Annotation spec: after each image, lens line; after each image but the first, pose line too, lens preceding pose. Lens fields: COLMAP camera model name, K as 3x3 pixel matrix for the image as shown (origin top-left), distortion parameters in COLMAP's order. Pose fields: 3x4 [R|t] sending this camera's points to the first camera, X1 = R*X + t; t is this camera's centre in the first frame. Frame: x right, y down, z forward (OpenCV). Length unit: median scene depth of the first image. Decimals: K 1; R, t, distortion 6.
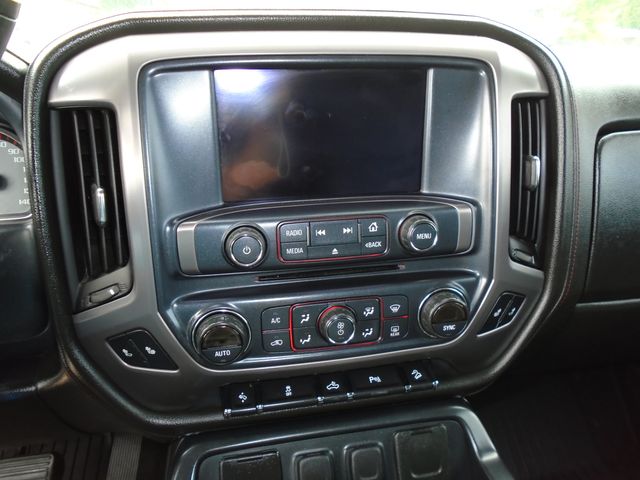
lens RADIAL K [[491.3, 0, 320.4], [0, 491.3, 241.2], [0, 0, 1]] dist [-0.008328, -0.008471]
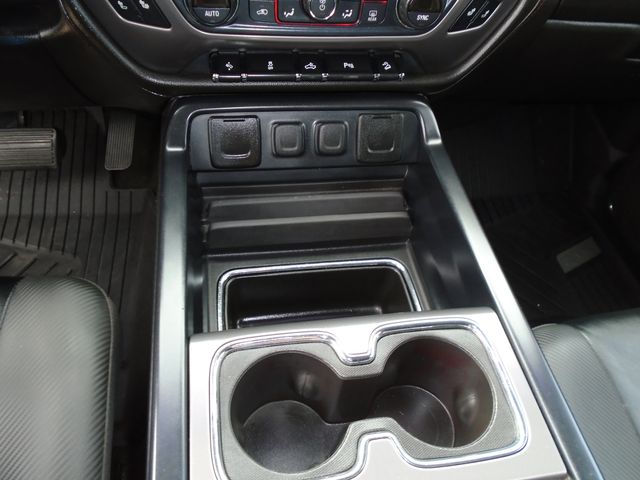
lens RADIAL K [[491.3, 0, 317.9], [0, 491.3, 239.5], [0, 0, 1]] dist [-0.008328, -0.008471]
pose [[0.994101, 0.095176, 0.052002, 0.022190], [-0.108455, 0.871282, 0.478650, 0.104210], [0.000248, -0.481466, 0.876465, -0.168940]]
